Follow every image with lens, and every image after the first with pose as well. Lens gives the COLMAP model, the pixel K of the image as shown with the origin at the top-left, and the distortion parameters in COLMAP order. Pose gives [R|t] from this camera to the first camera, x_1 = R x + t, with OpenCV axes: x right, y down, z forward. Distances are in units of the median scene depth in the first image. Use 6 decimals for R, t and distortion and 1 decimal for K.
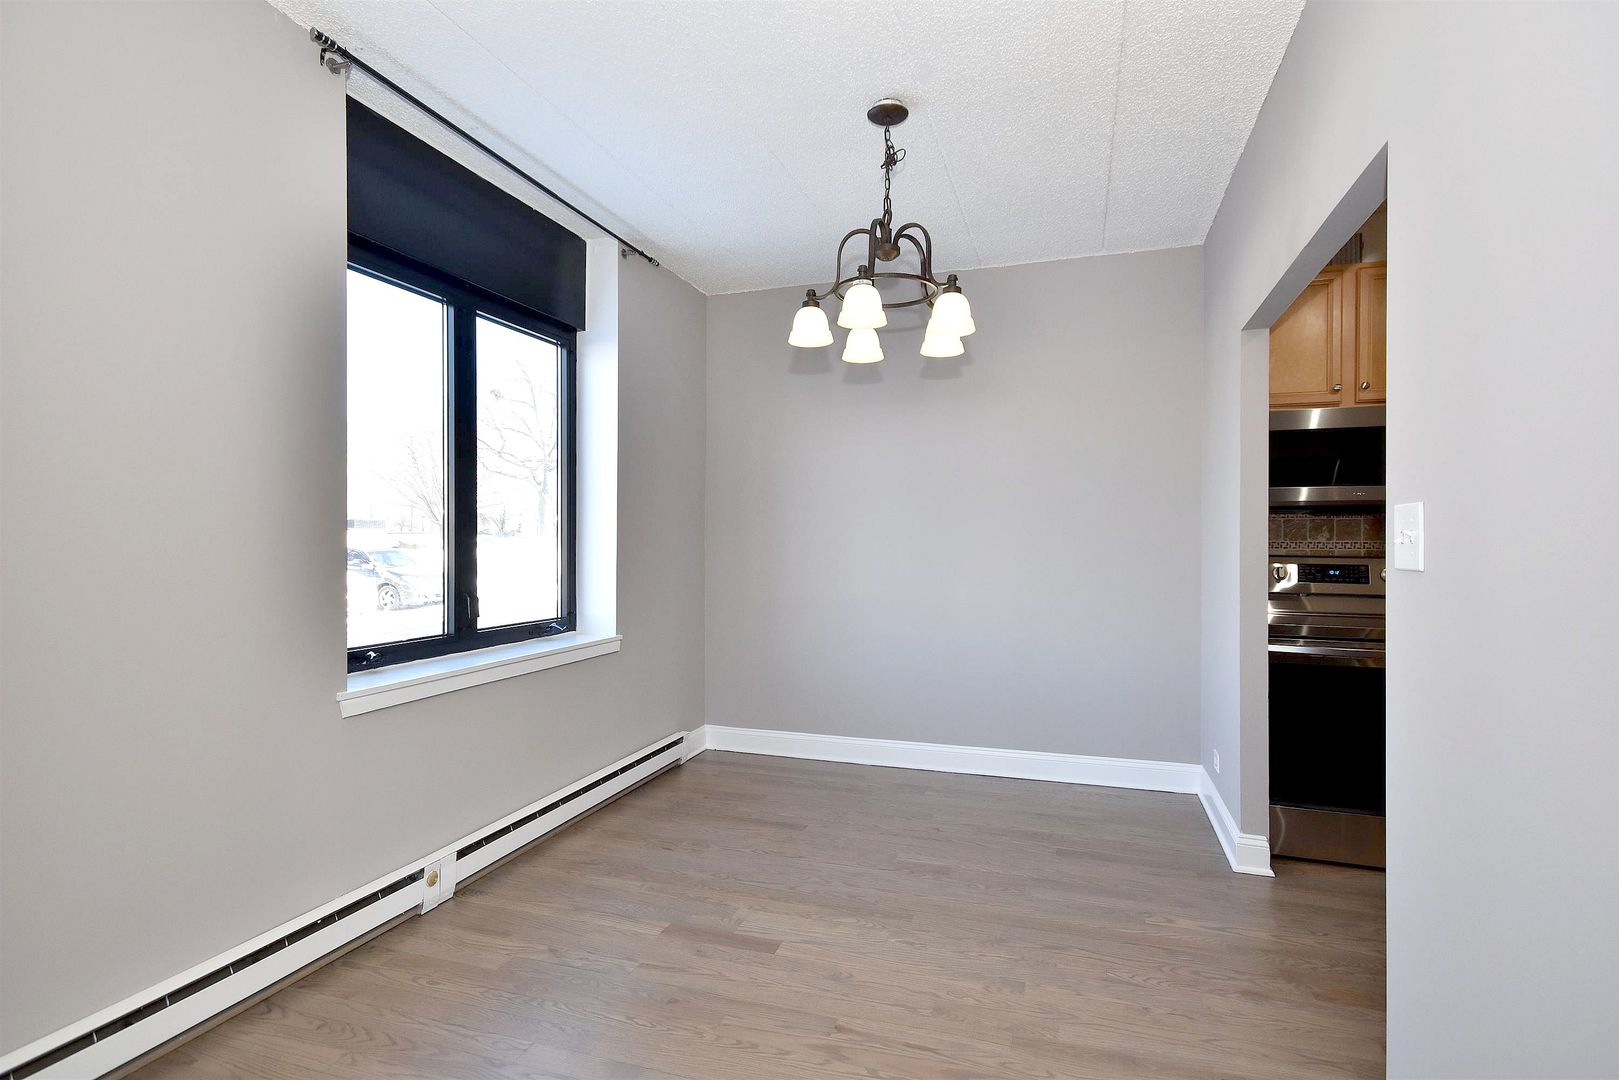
lens RADIAL K [[804.3, 0, 809.5], [0, 804.3, 540.0], [0, 0, 1]] dist [0.011413, 0.000403]
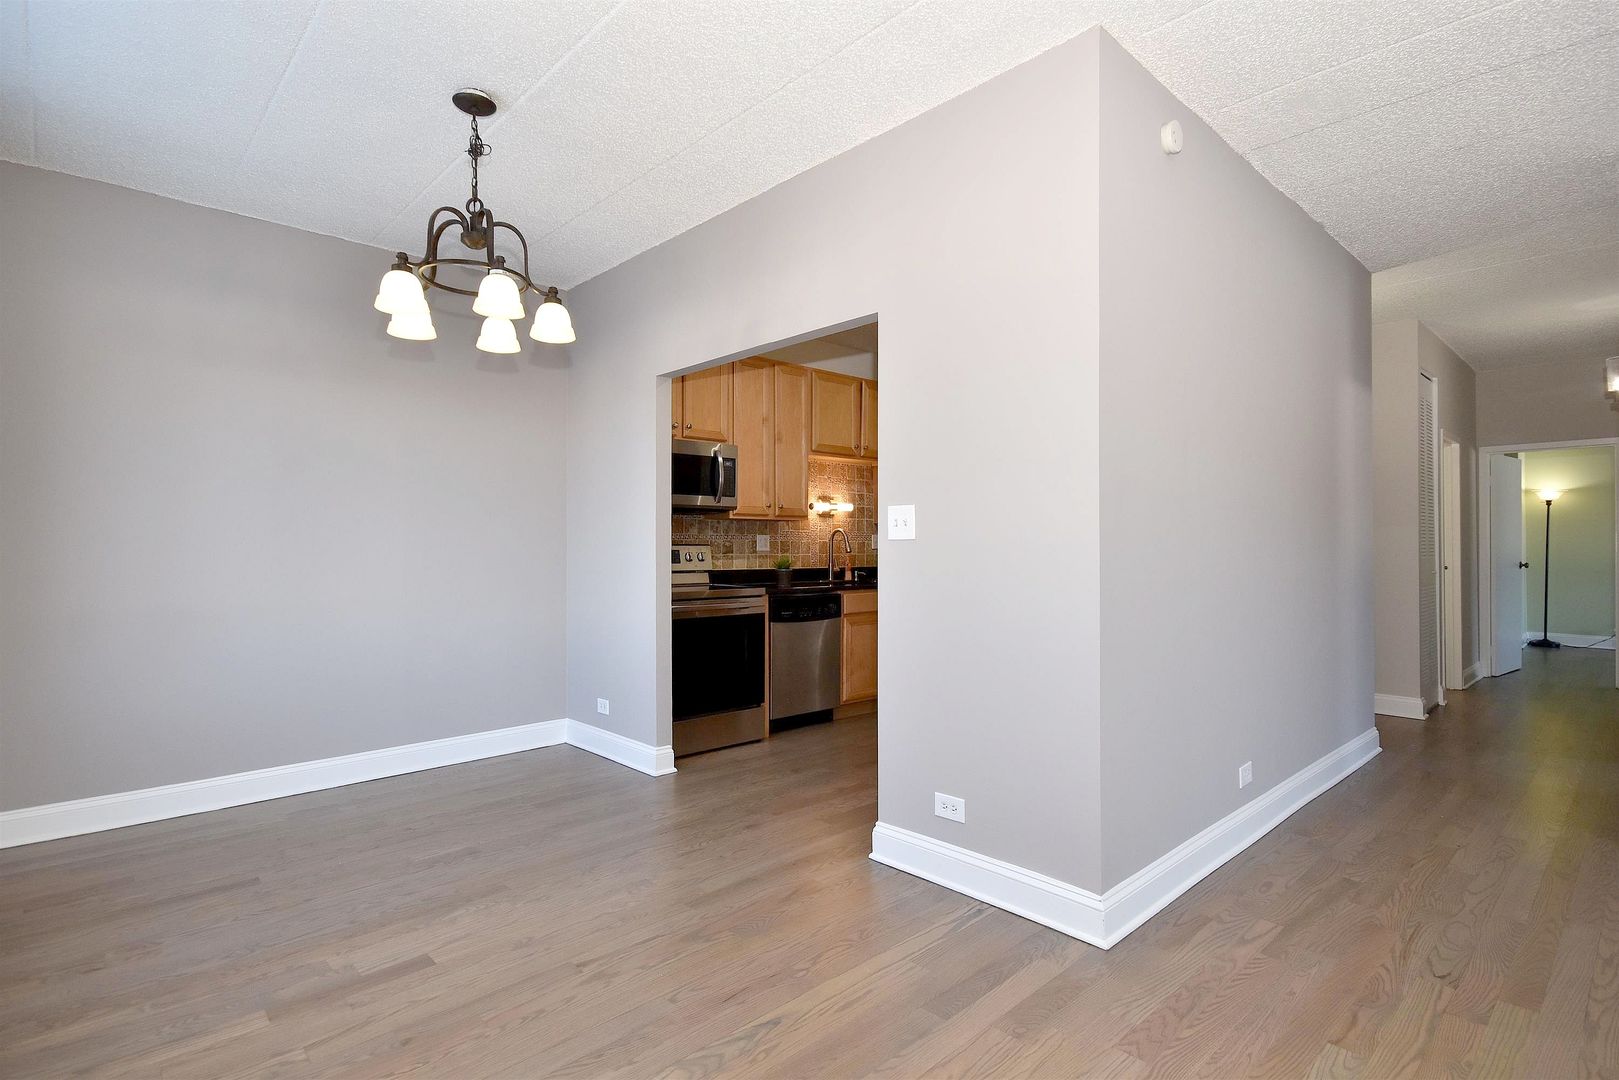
lens RADIAL K [[794.9, 0, 814.8], [0, 794.9, 548.4], [0, 0, 1]] dist [-0.000139, -0.000926]
pose [[0.471745, -0.011387, 0.881661, -0.540967], [0.006200, 0.999935, 0.009597, 0.019371], [-0.881713, 0.000939, 0.471785, 0.146028]]
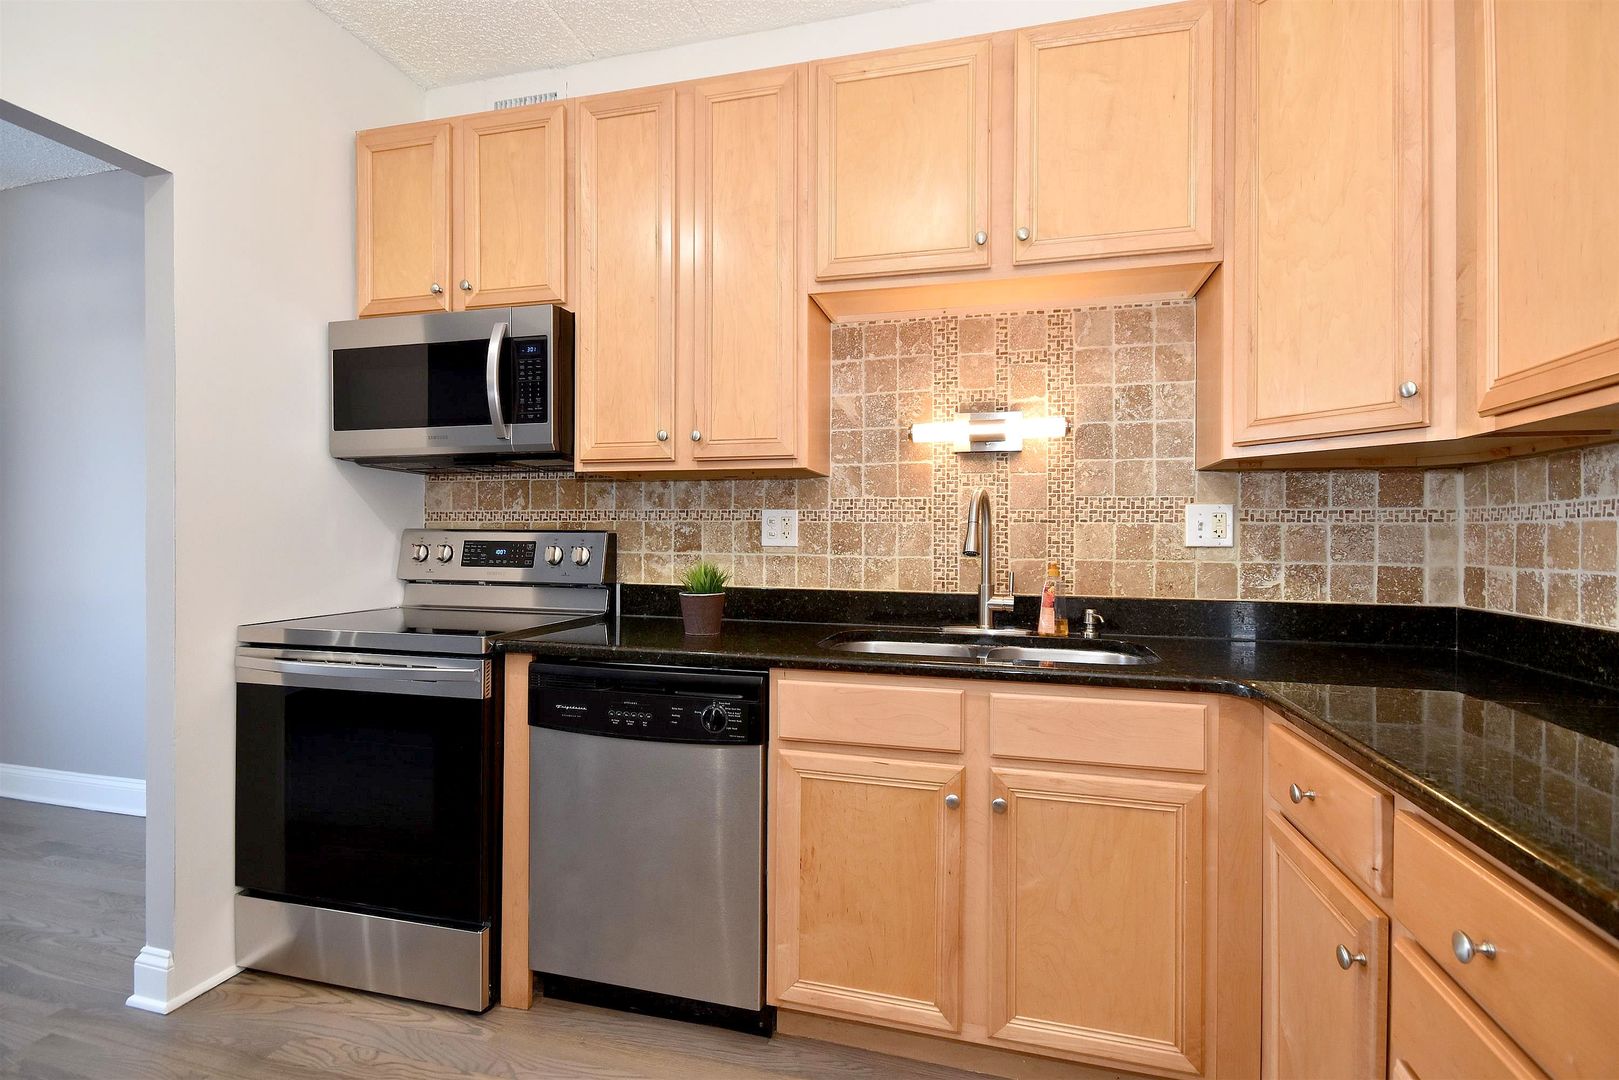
lens RADIAL K [[762.3, 0, 804.8], [0, 762.3, 548.8], [0, 0, 1]] dist [-0.000834, -0.000279]
pose [[0.997518, -0.003519, 0.070329, 1.081365], [0.002525, 0.999896, 0.014215, 0.034751], [-0.070372, -0.014002, 0.997423, 0.368783]]
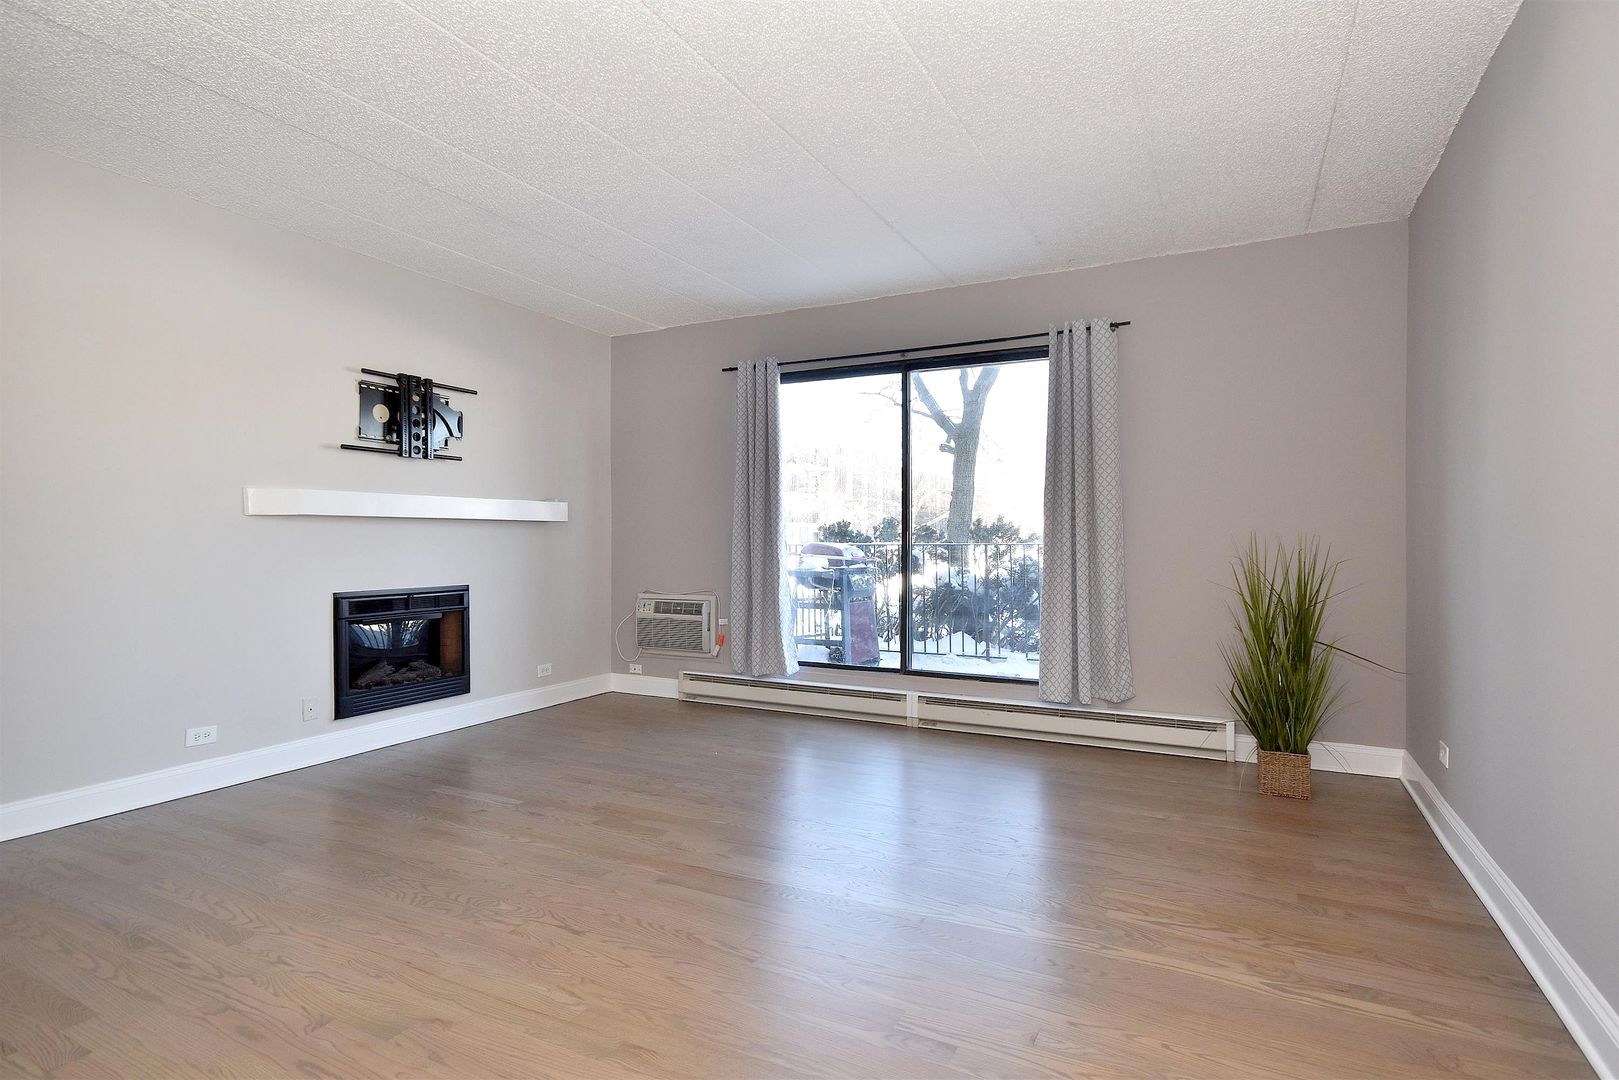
lens RADIAL K [[818.6, 0, 817.2], [0, 818.6, 533.6], [0, 0, 1]] dist [-0.003767, 0.000078]
pose [[-0.988980, -0.007370, 0.147869, -0.343908], [-0.008307, 0.999949, -0.005718, 0.024455], [-0.147819, -0.006883, -0.988990, 0.505306]]
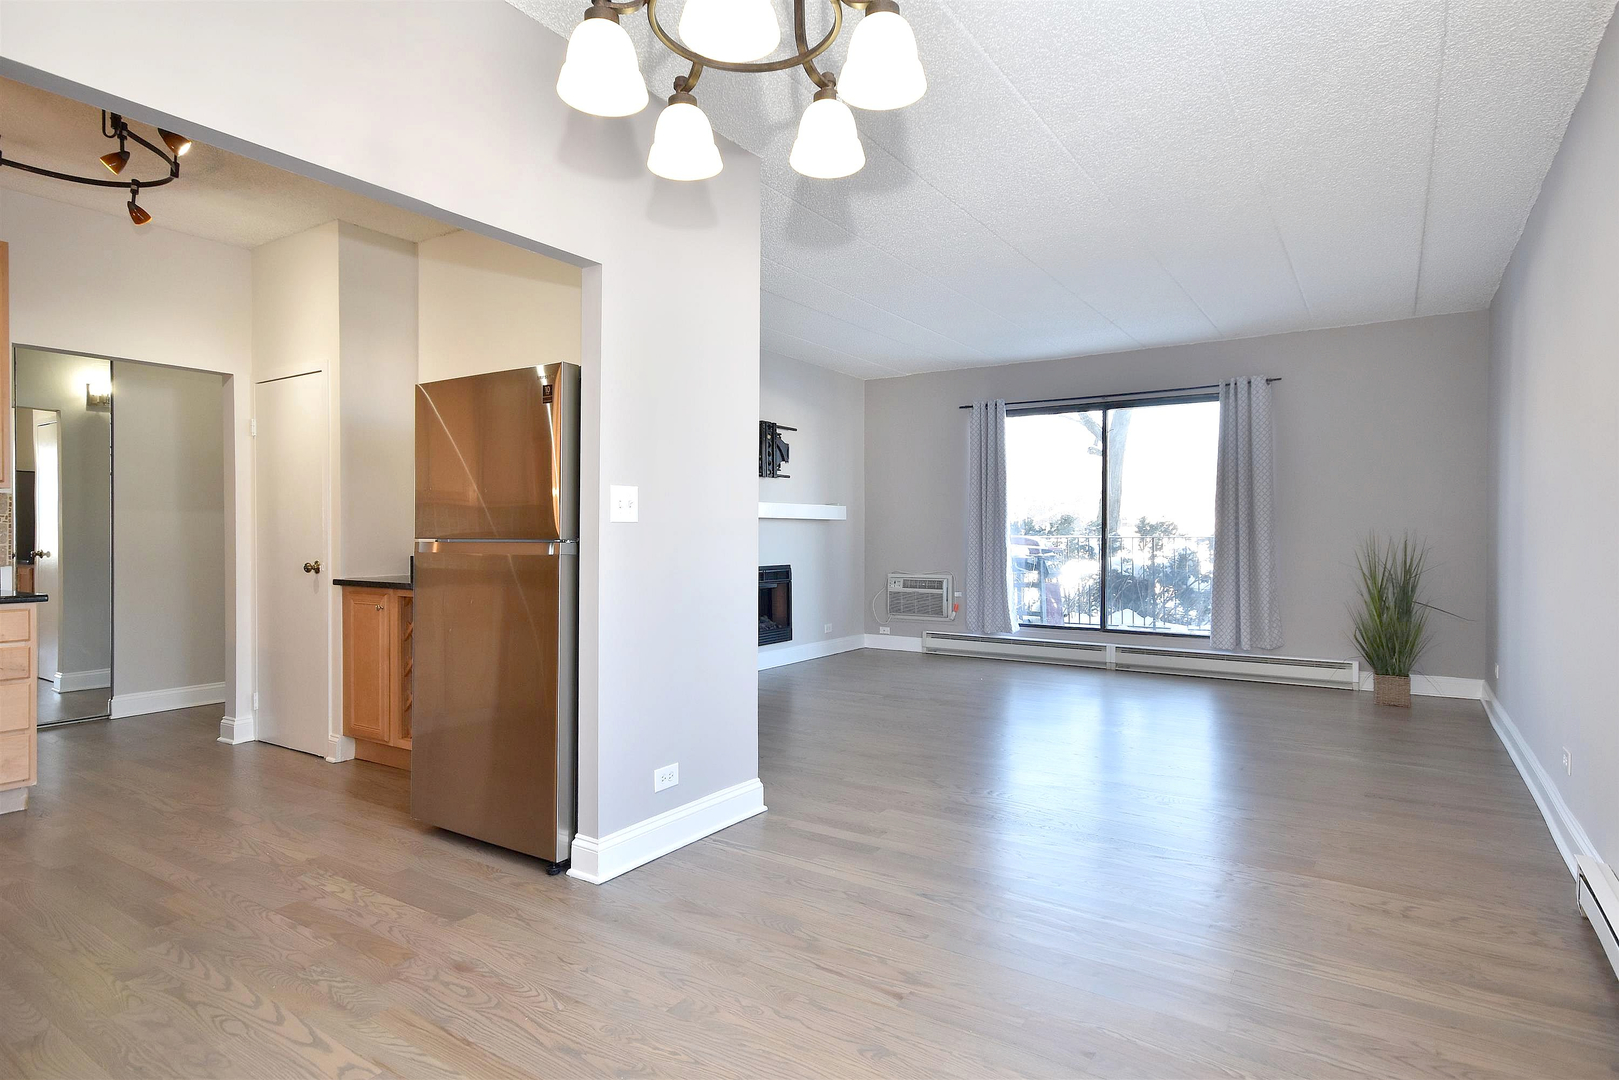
lens RADIAL K [[870.1, 0, 816.5], [0, 870.1, 531.8], [0, 0, 1]] dist [0.004814, 0.001202]
pose [[-0.967101, -0.008686, 0.254243, -0.093214], [-0.008808, 0.999961, 0.000660, 0.027549], [-0.254239, -0.001601, -0.967140, 1.454397]]
